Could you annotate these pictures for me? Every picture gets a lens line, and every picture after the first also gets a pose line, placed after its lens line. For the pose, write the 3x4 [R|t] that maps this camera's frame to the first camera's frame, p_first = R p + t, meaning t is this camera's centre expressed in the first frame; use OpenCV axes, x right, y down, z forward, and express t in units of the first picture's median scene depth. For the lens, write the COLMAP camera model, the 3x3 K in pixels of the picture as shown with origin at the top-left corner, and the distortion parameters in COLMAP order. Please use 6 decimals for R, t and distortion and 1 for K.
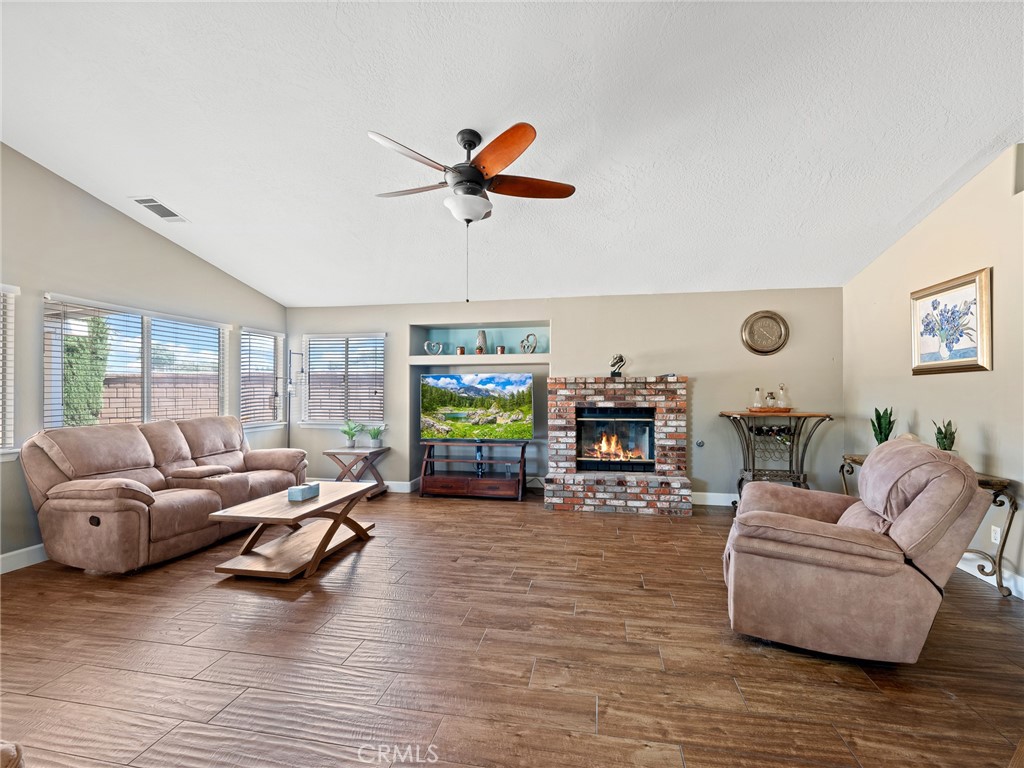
lens RADIAL K [[465.7, 0, 510.6], [0, 465.7, 388.2], [0, 0, 1]] dist [-0.003535, -0.000295]
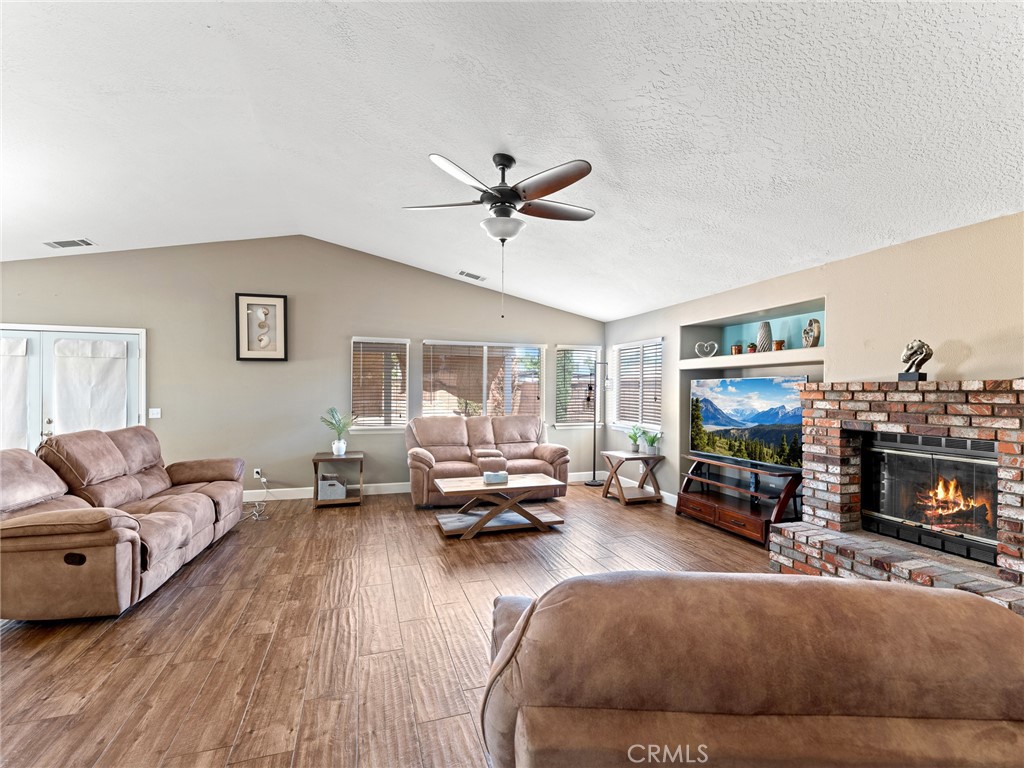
lens RADIAL K [[466.5, 0, 513.0], [0, 466.5, 391.9], [0, 0, 1]] dist [-0.001480, -0.000031]
pose [[0.485567, 0.007070, -0.874171, 0.497399], [-0.000180, 0.999968, 0.007987, -0.015540], [0.874199, -0.003721, 0.485553, 0.303327]]
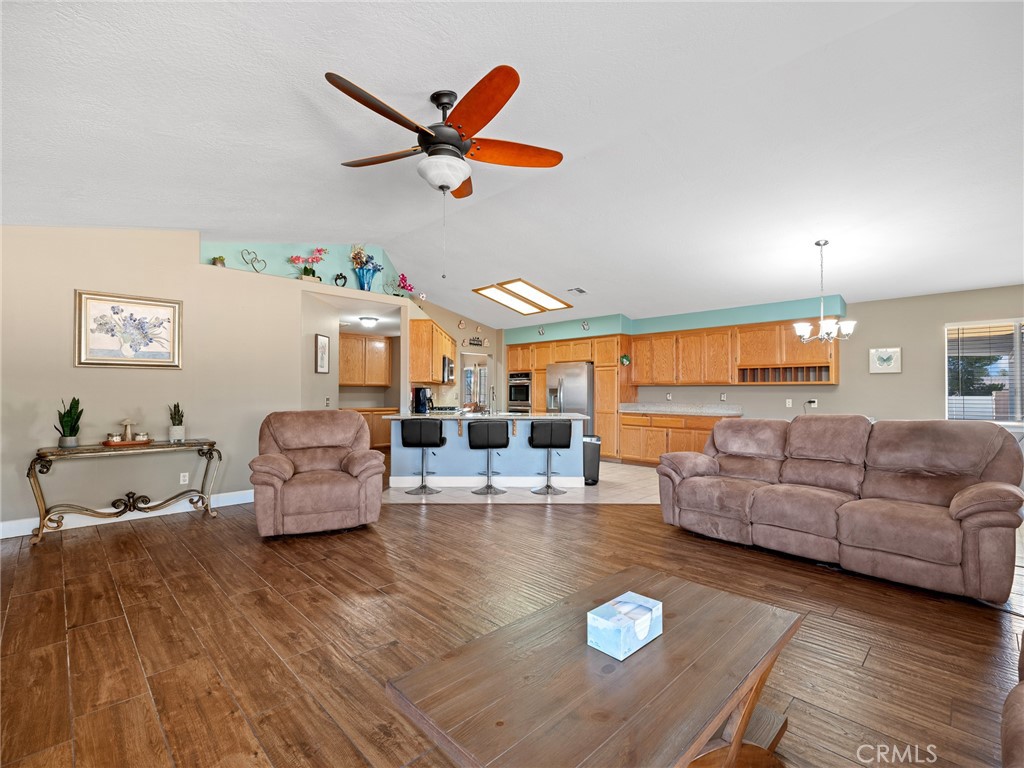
lens RADIAL K [[466.5, 0, 513.0], [0, 466.5, 391.9], [0, 0, 1]] dist [-0.001480, -0.000031]
pose [[-0.825277, 0.000180, 0.564727, -0.420177], [-0.006575, 0.999929, -0.009926, 0.024317], [-0.564689, -0.011905, -0.825218, 0.986580]]
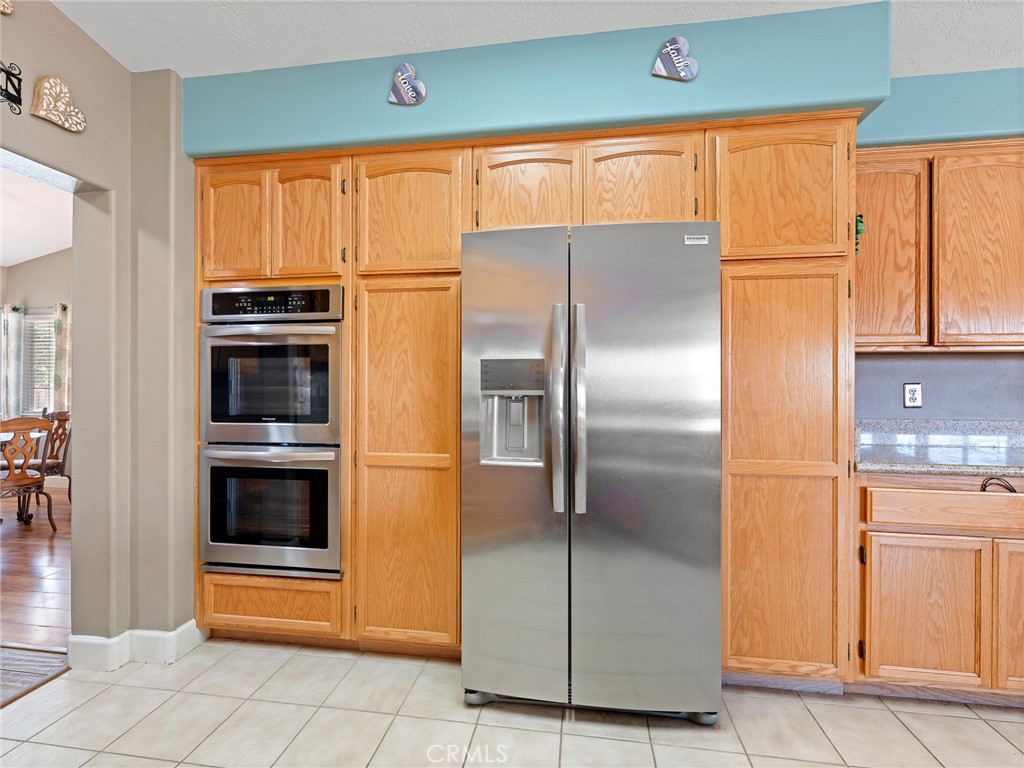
lens RADIAL K [[465.7, 0, 510.6], [0, 465.7, 388.2], [0, 0, 1]] dist [-0.003535, -0.000295]
pose [[-0.999355, -0.000026, -0.035903, 0.425076], [0.000025, 0.999999, -0.001442, 0.014298], [0.035903, -0.001442, -0.999354, -0.166786]]
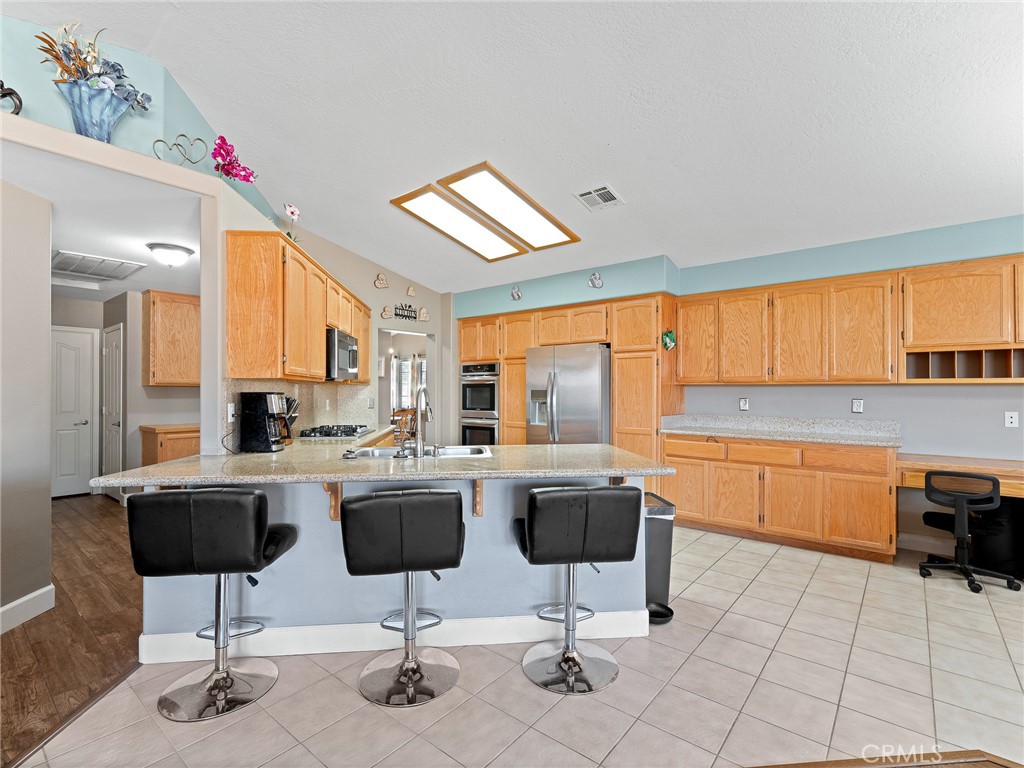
lens RADIAL K [[481.1, 0, 512.9], [0, 481.1, 390.3], [0, 0, 1]] dist [-0.000287, 0.000026]
pose [[-0.877259, 0.001760, 0.480014, -0.022572], [-0.002548, 0.999962, -0.008323, 0.003141], [-0.480010, -0.008524, -0.877221, 0.420954]]
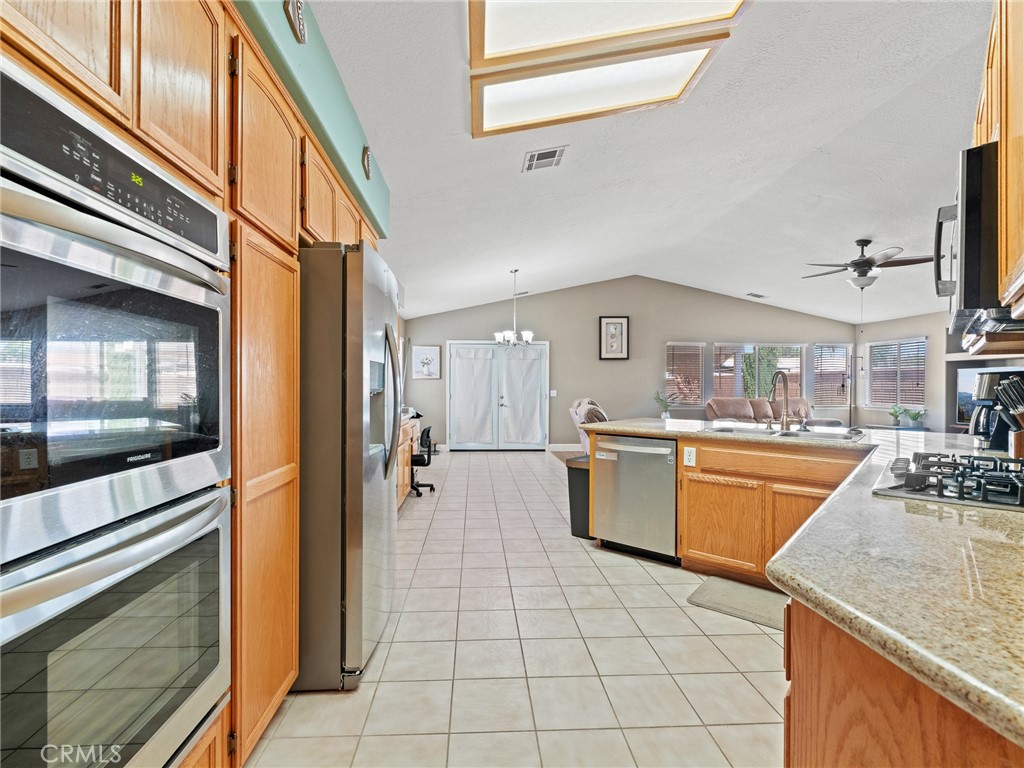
lens RADIAL K [[480.8, 0, 500.9], [0, 480.8, 386.8], [0, 0, 1]] dist [-0.001305, -0.000176]
pose [[0.240105, 0.001321, -0.970746, 0.832106], [0.001815, 0.999997, 0.001810, 0.013607], [0.970745, -0.002197, 0.240102, -0.492999]]
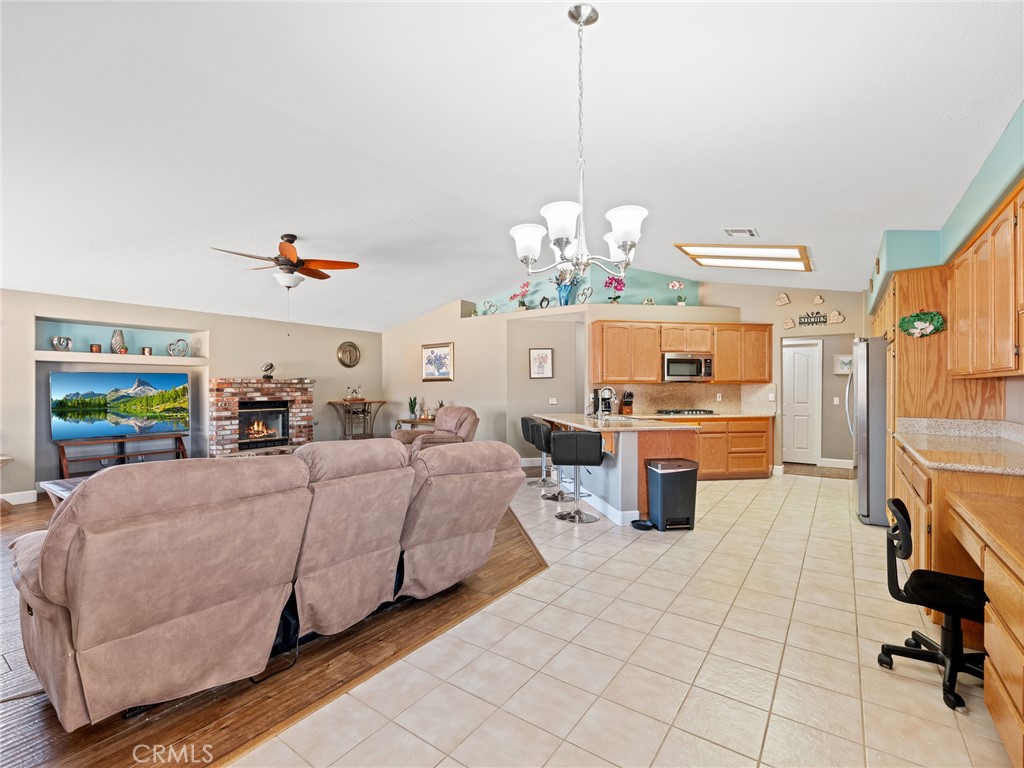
lens RADIAL K [[466.5, 0, 513.0], [0, 466.5, 391.9], [0, 0, 1]] dist [-0.001480, -0.000031]
pose [[0.413056, -0.006632, 0.910681, -0.759406], [-0.003942, 0.999951, 0.009070, -0.000803], [-0.910697, -0.007336, 0.413010, -0.251225]]
